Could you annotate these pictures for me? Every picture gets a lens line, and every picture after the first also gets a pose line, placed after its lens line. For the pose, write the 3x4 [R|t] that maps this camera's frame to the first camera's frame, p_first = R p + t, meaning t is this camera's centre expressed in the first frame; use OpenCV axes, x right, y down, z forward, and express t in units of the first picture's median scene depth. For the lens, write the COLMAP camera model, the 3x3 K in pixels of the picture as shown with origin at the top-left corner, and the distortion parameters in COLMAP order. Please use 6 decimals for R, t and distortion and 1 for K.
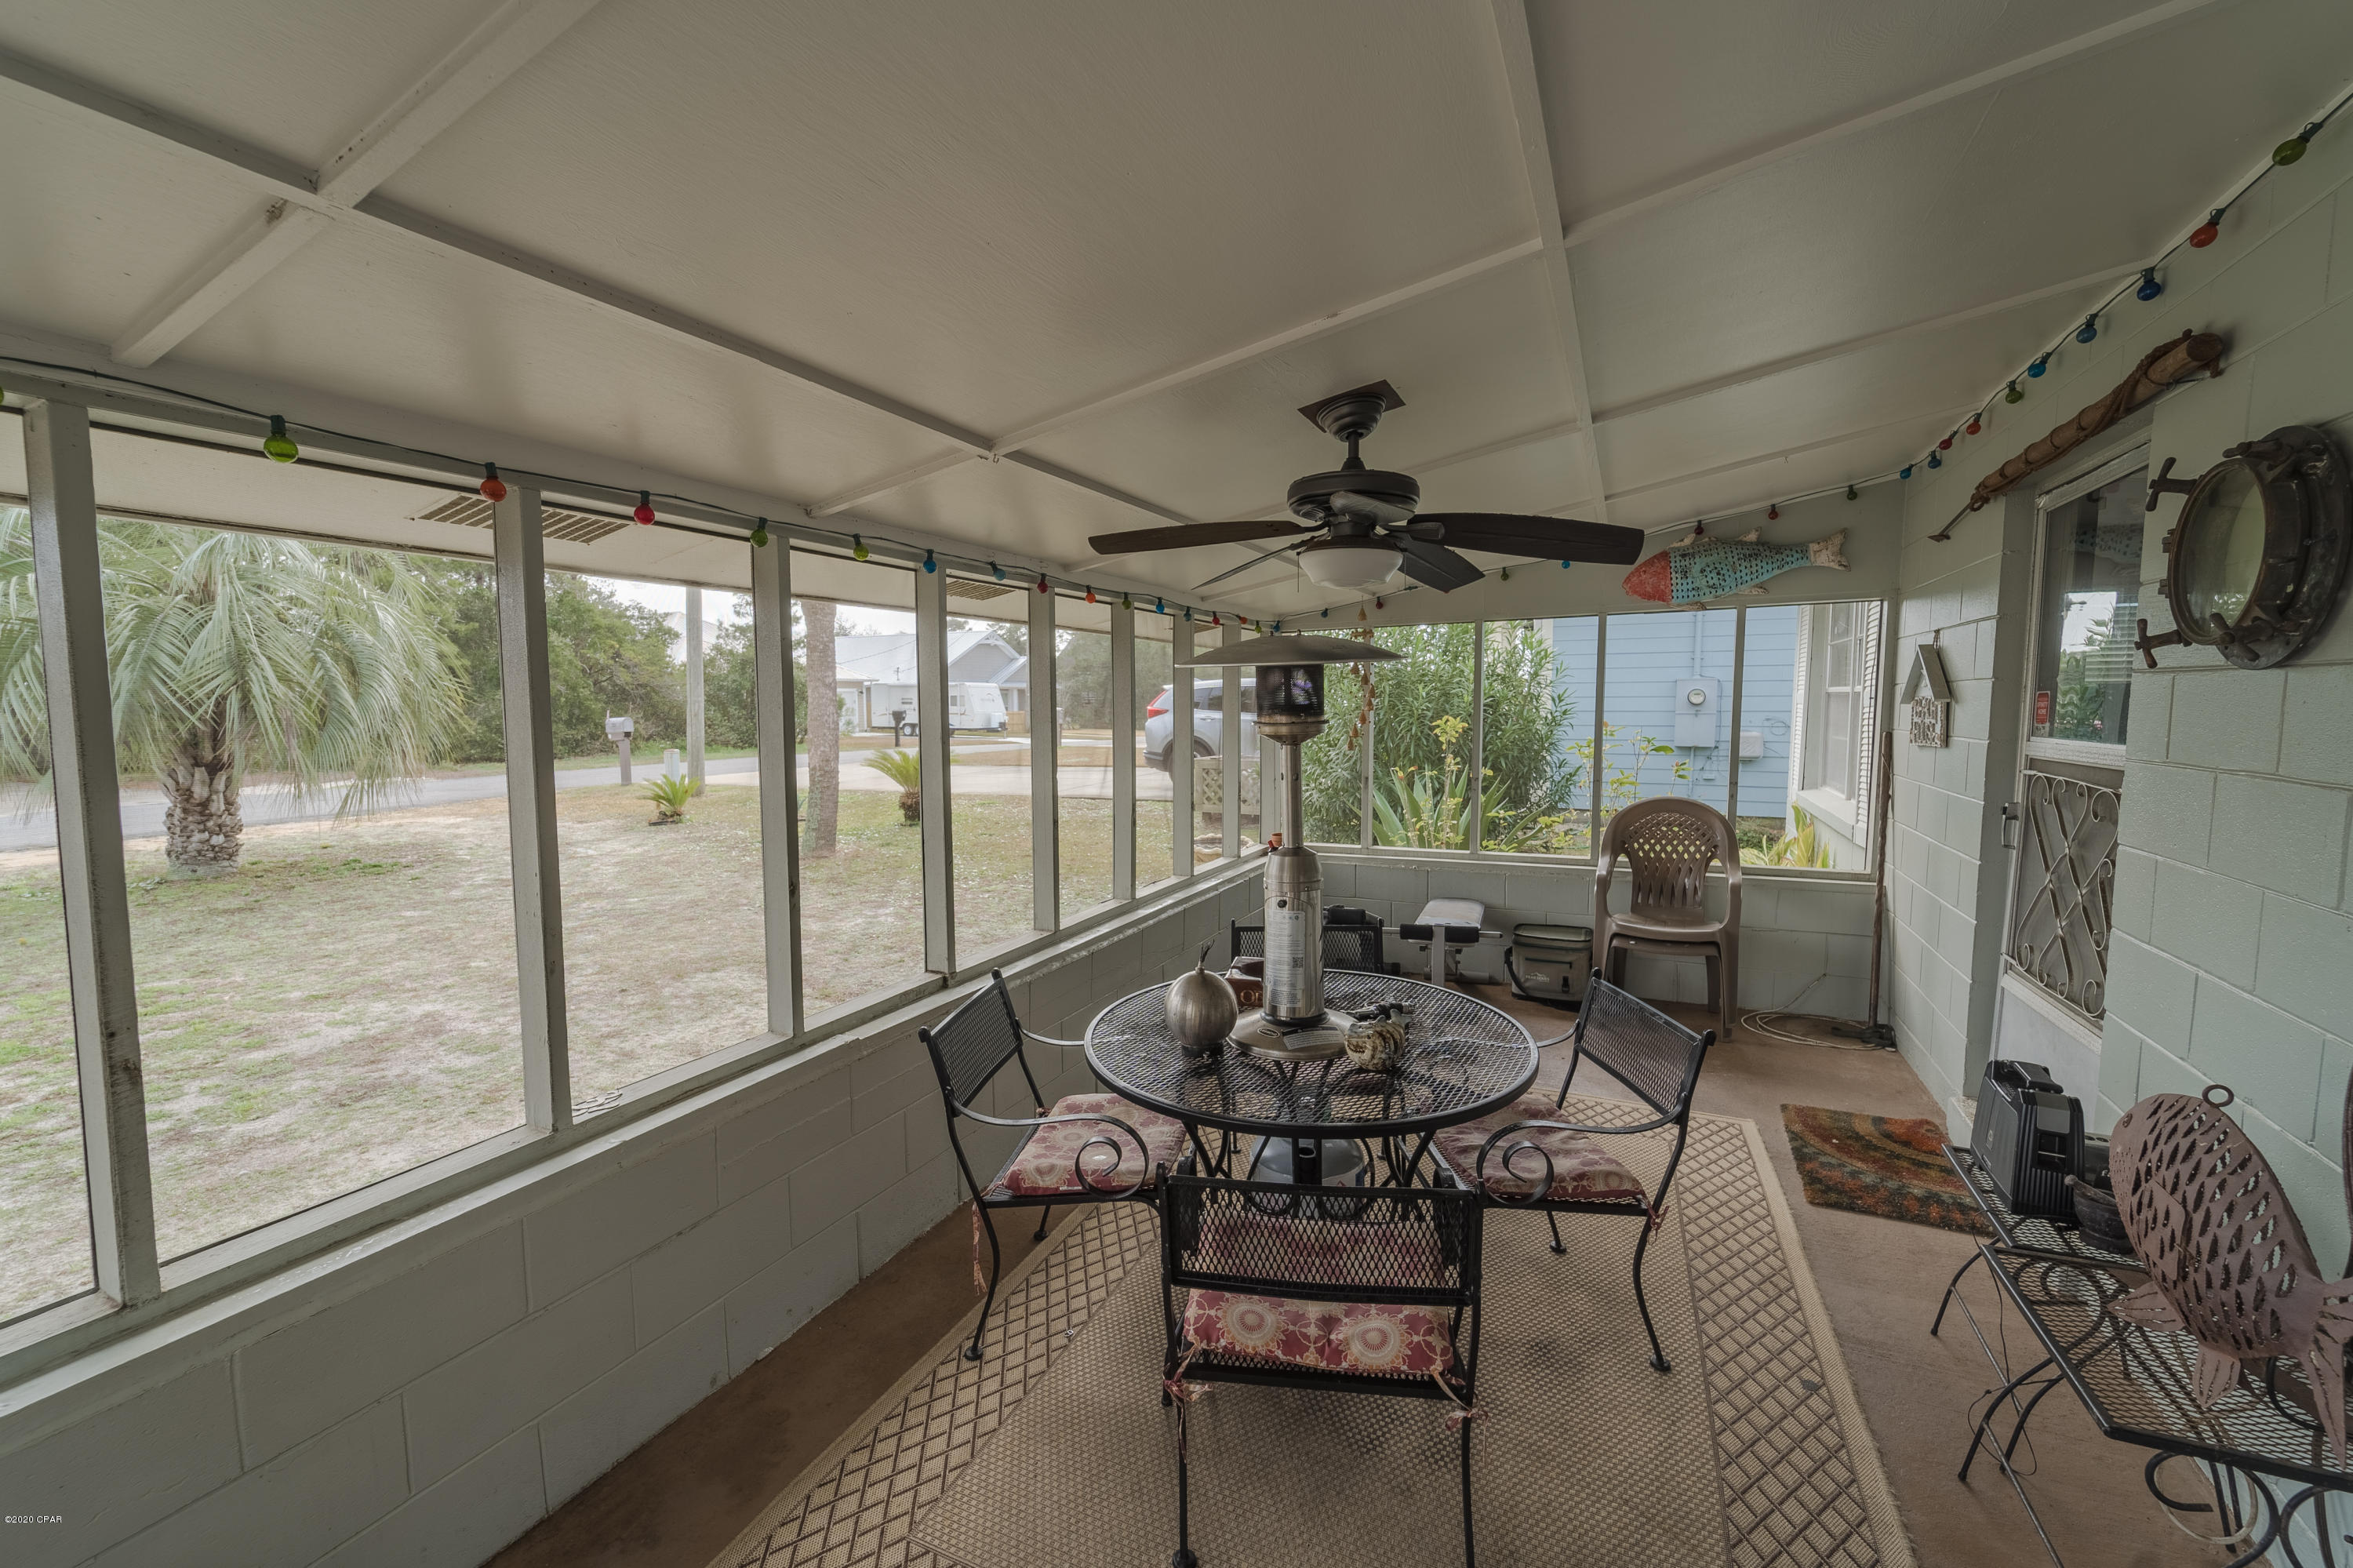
lens RADIAL K [[942.2, 0, 1176.4], [0, 942.2, 782.8], [0, 0, 1]] dist [0.002417, -0.001215]
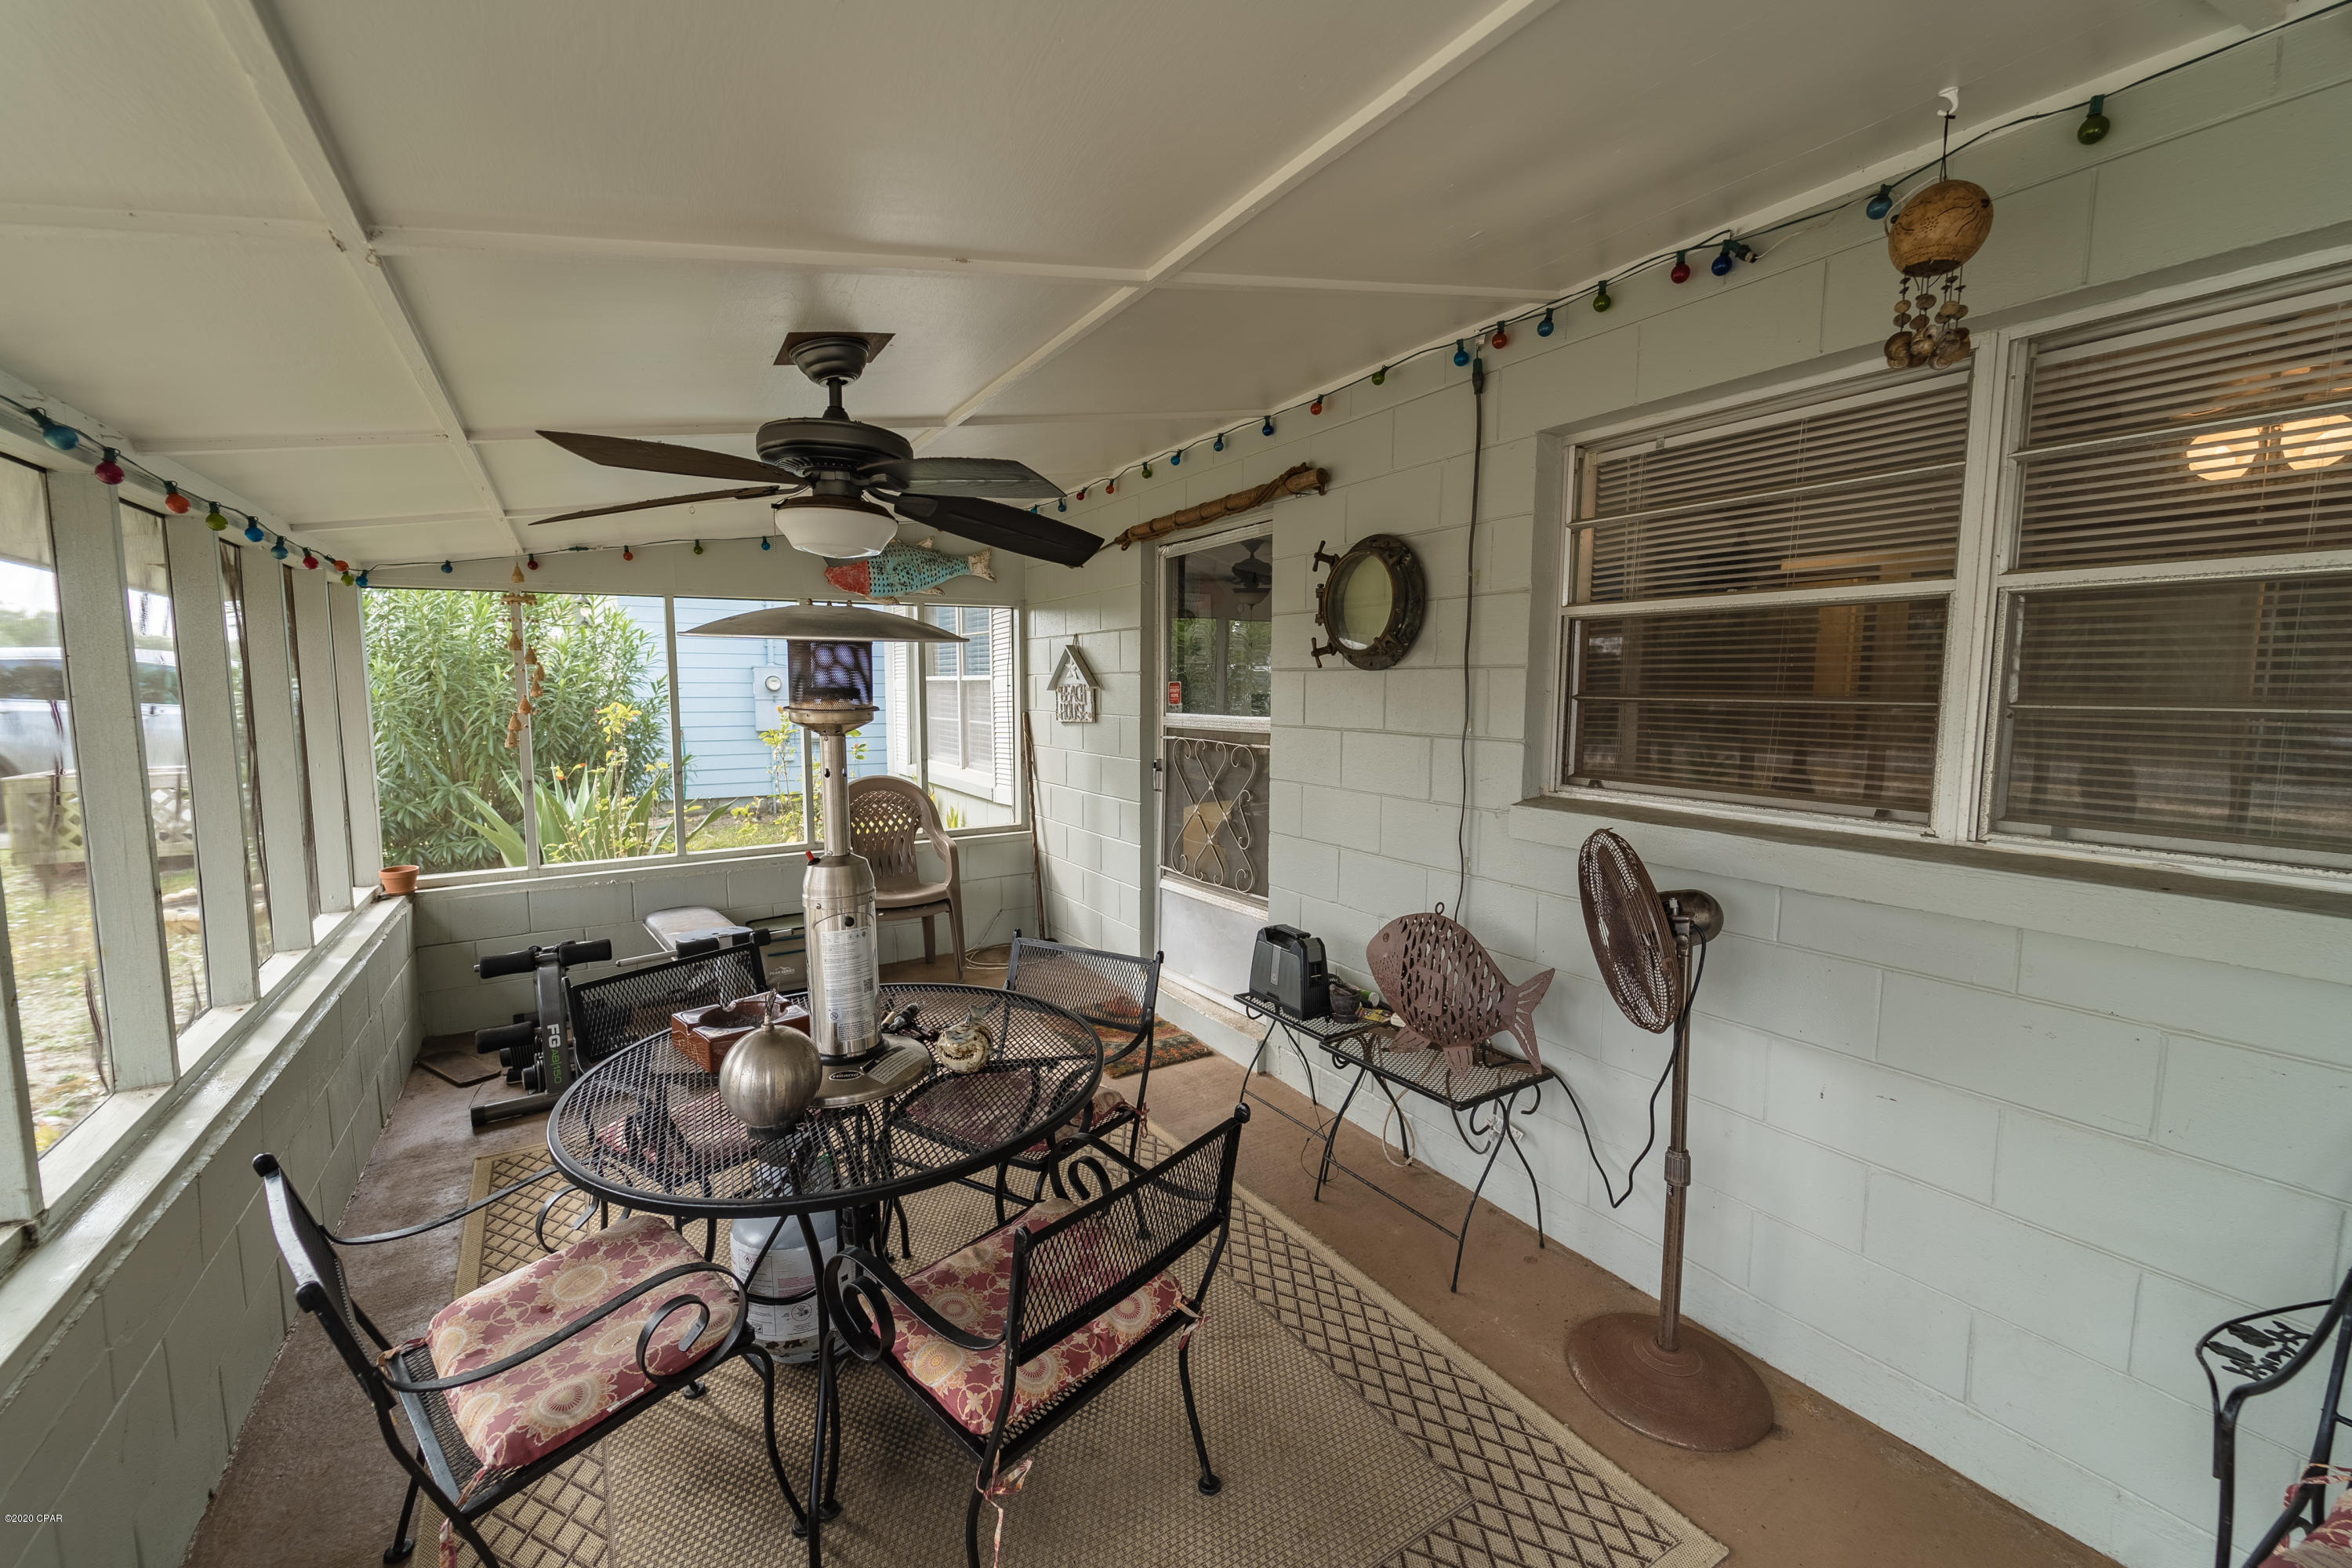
lens RADIAL K [[941.7, 0, 1171.4], [0, 941.7, 779.4], [0, 0, 1]] dist [0.002417, -0.001215]
pose [[0.548428, -0.075990, 0.832738, -0.307506], [0.066922, 0.996657, 0.046874, -0.014740], [-0.833515, 0.030022, 0.551680, 0.203657]]
